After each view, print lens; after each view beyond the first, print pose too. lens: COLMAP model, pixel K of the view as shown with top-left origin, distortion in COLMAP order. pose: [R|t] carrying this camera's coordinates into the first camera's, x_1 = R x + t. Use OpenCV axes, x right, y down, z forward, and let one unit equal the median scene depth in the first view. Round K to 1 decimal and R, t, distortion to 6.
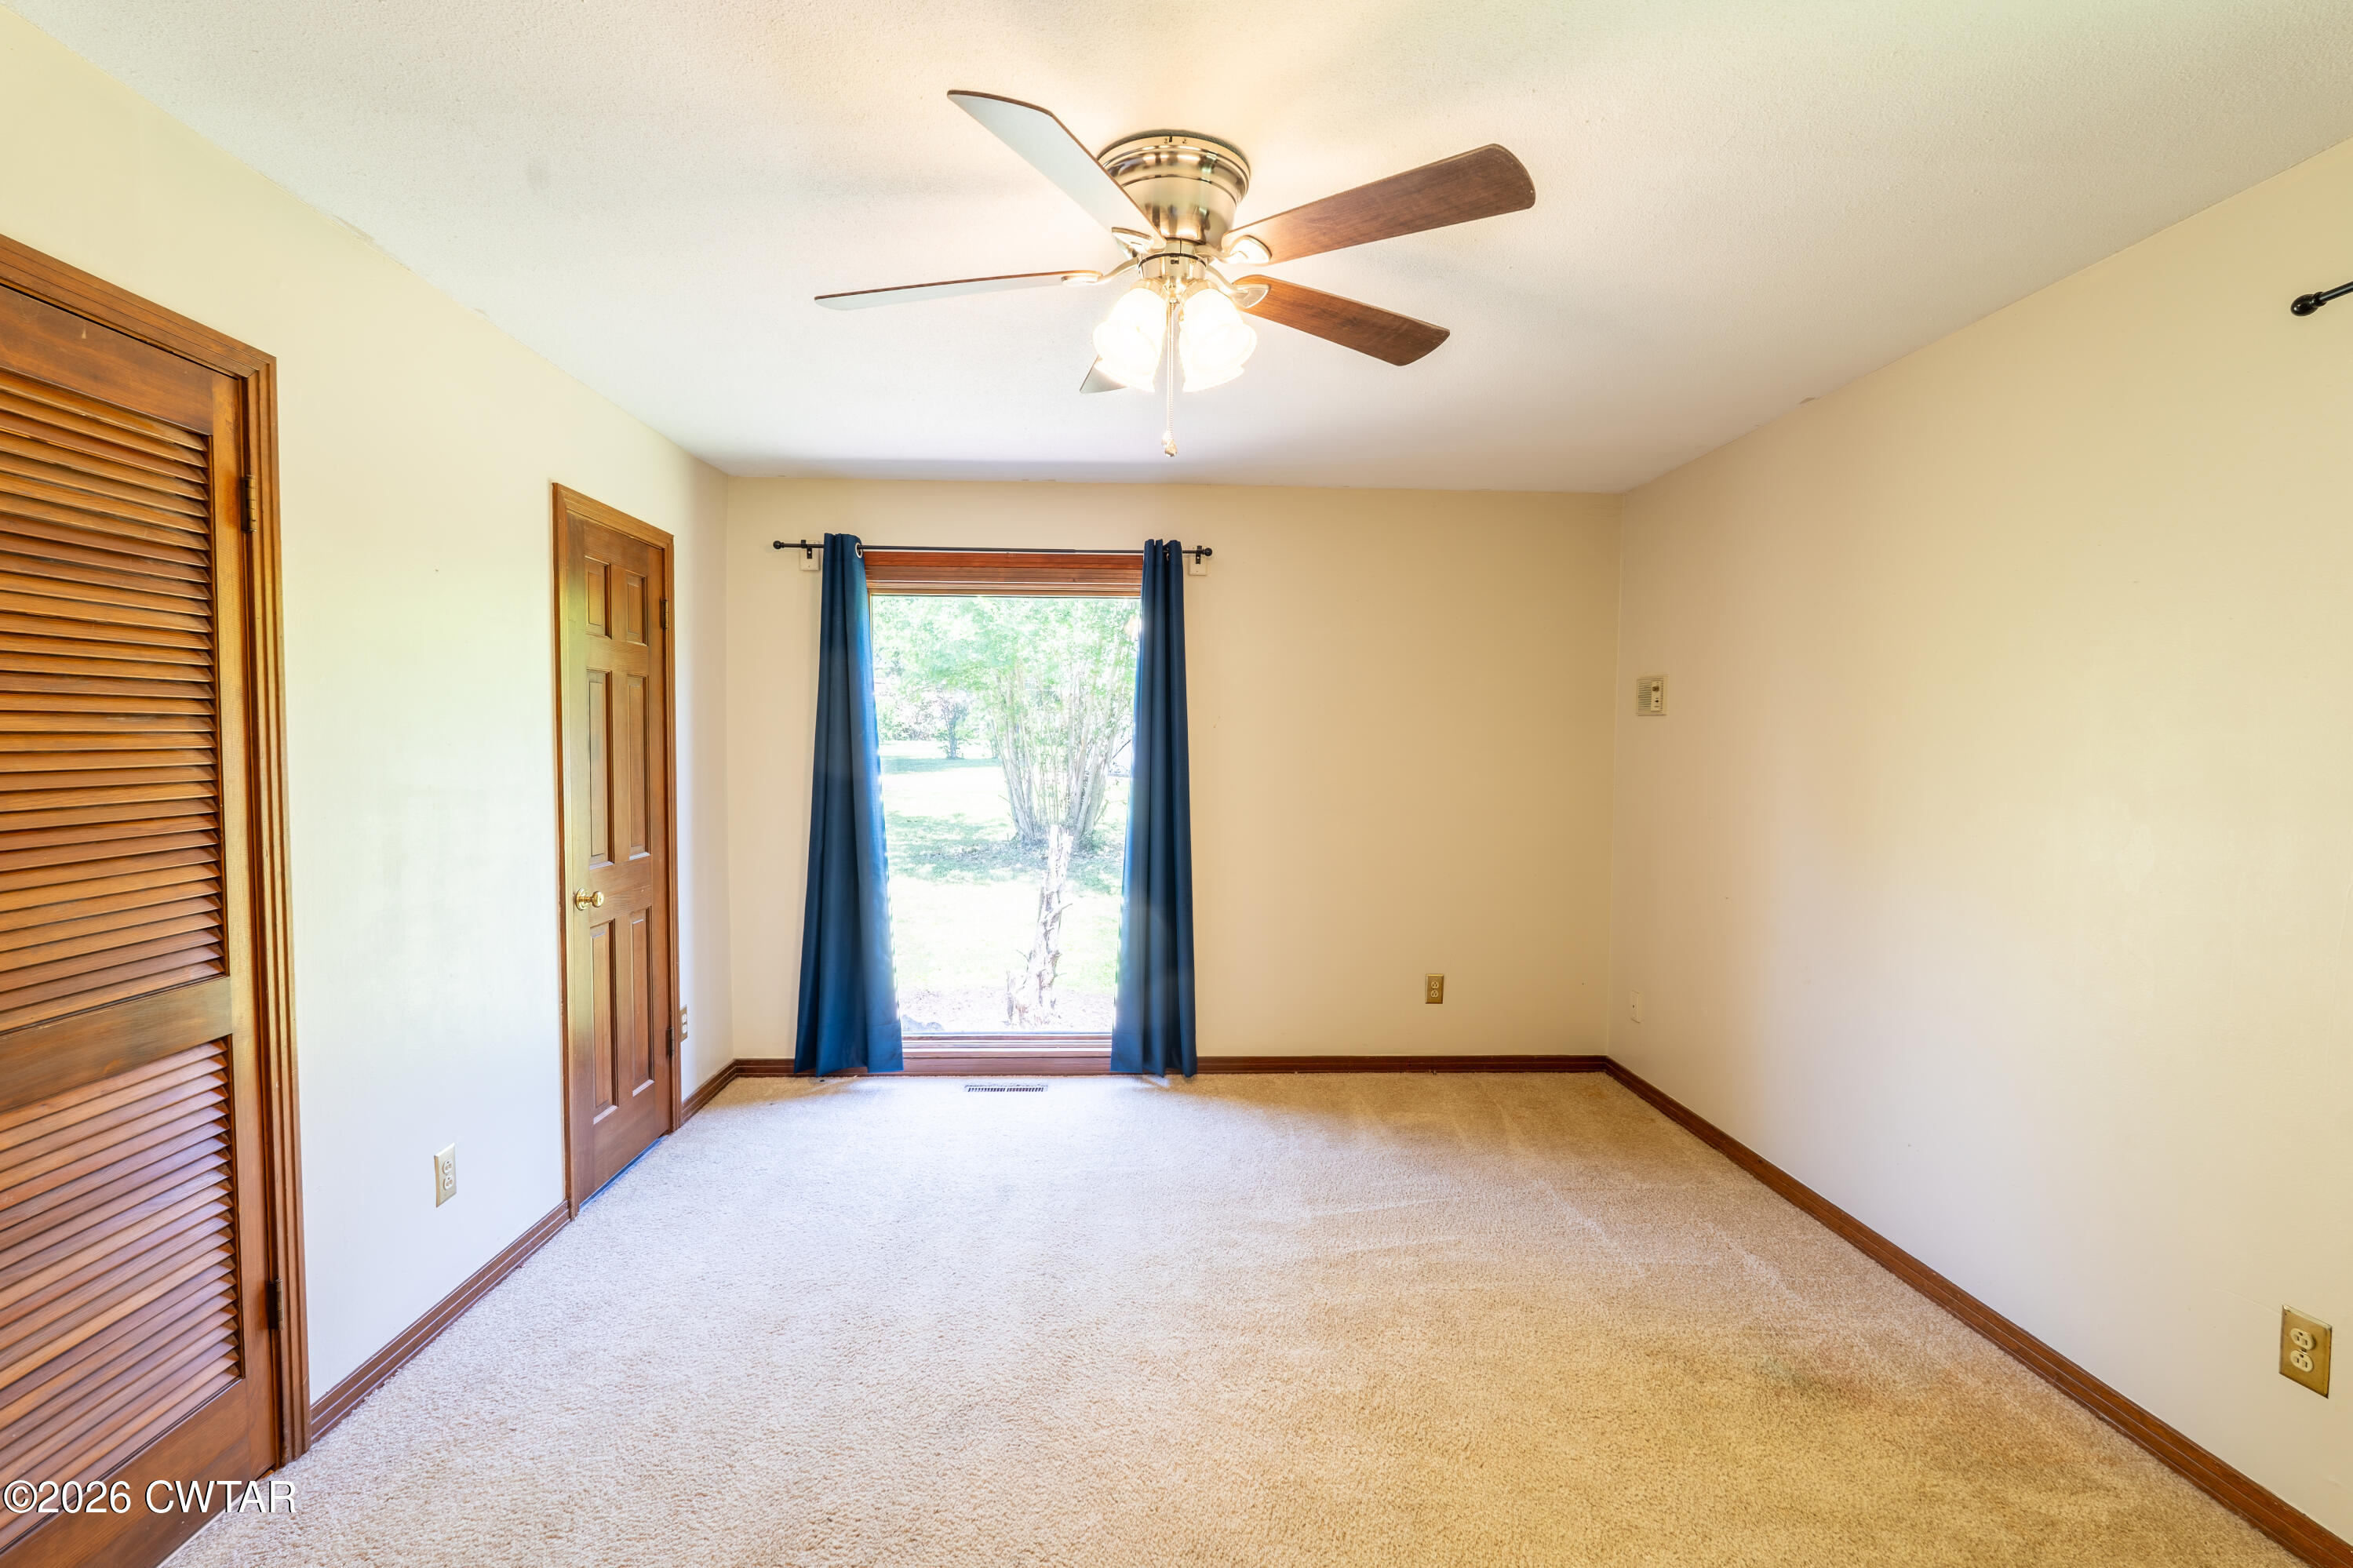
lens RADIAL K [[1028.8, 0, 1175.7], [0, 1028.8, 782.6], [0, 0, 1]] dist [-0.008691, 0.001439]
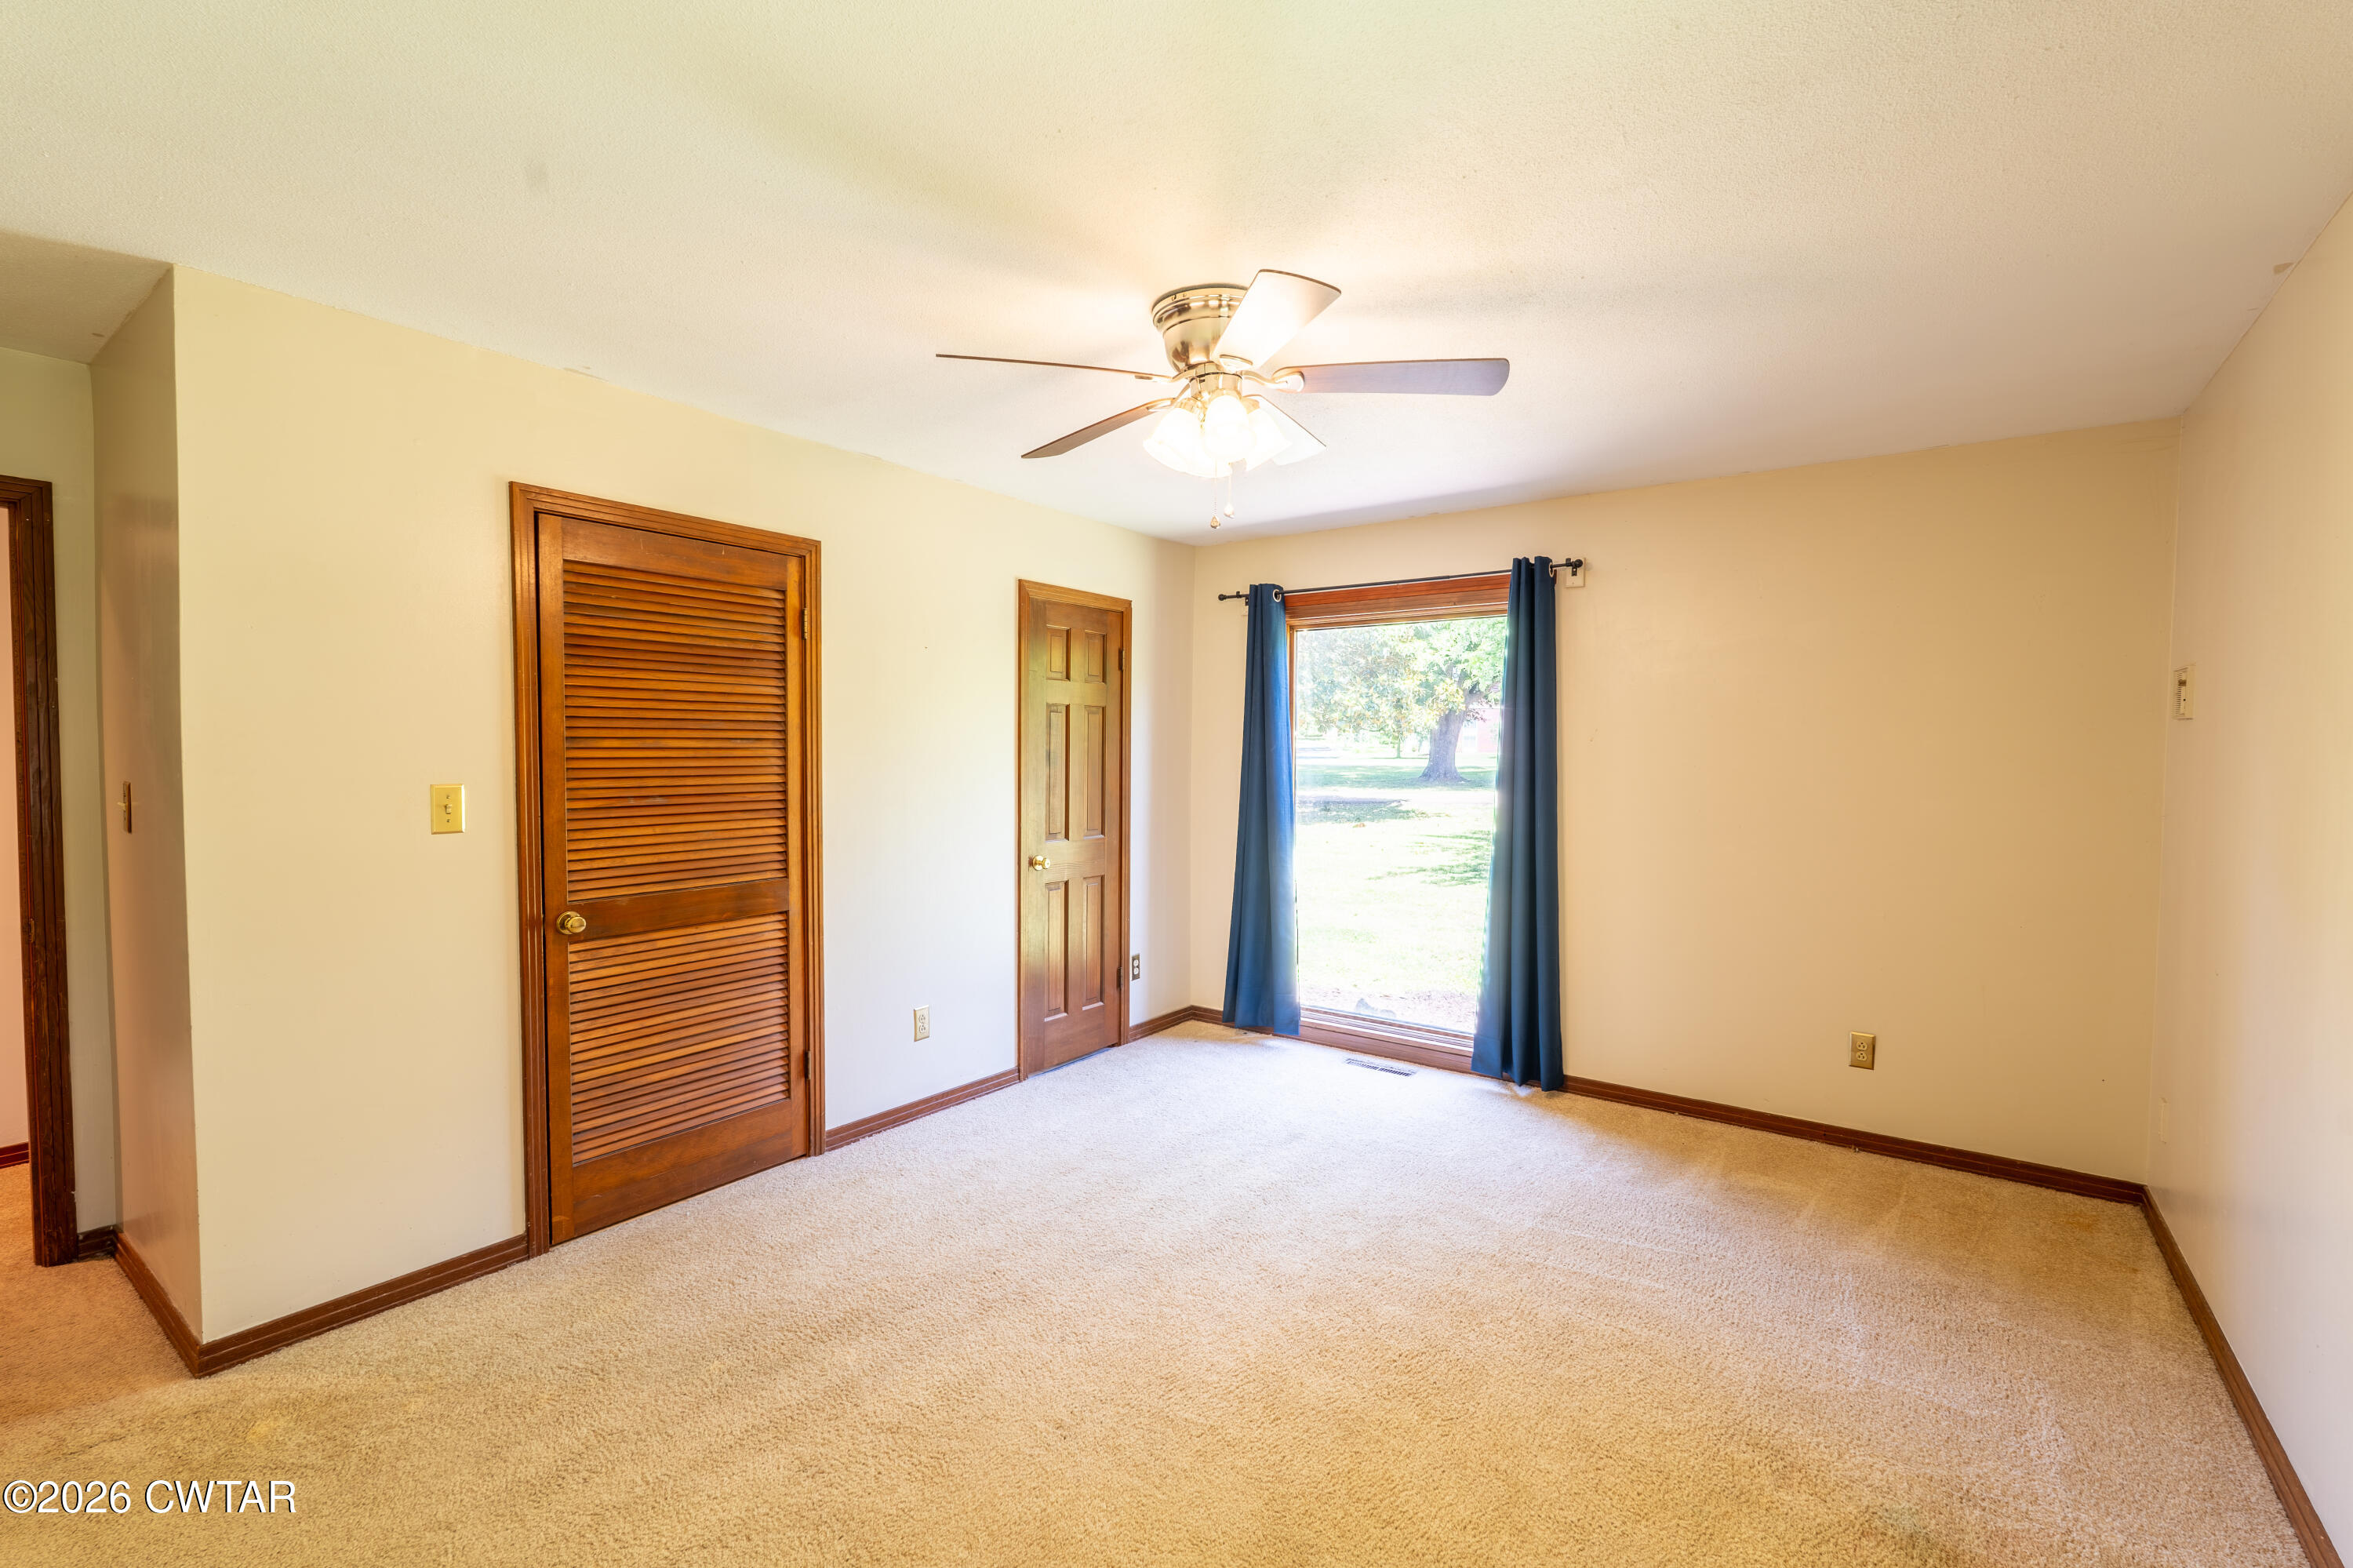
lens RADIAL K [[1029.0, 0, 1174.7], [0, 1029.0, 782.9], [0, 0, 1]] dist [-0.008691, 0.001439]
pose [[0.778207, 0.017728, -0.627758, 0.432830], [-0.027478, 0.999605, -0.005834, 0.003723], [0.627407, 0.021789, 0.778387, -0.008915]]
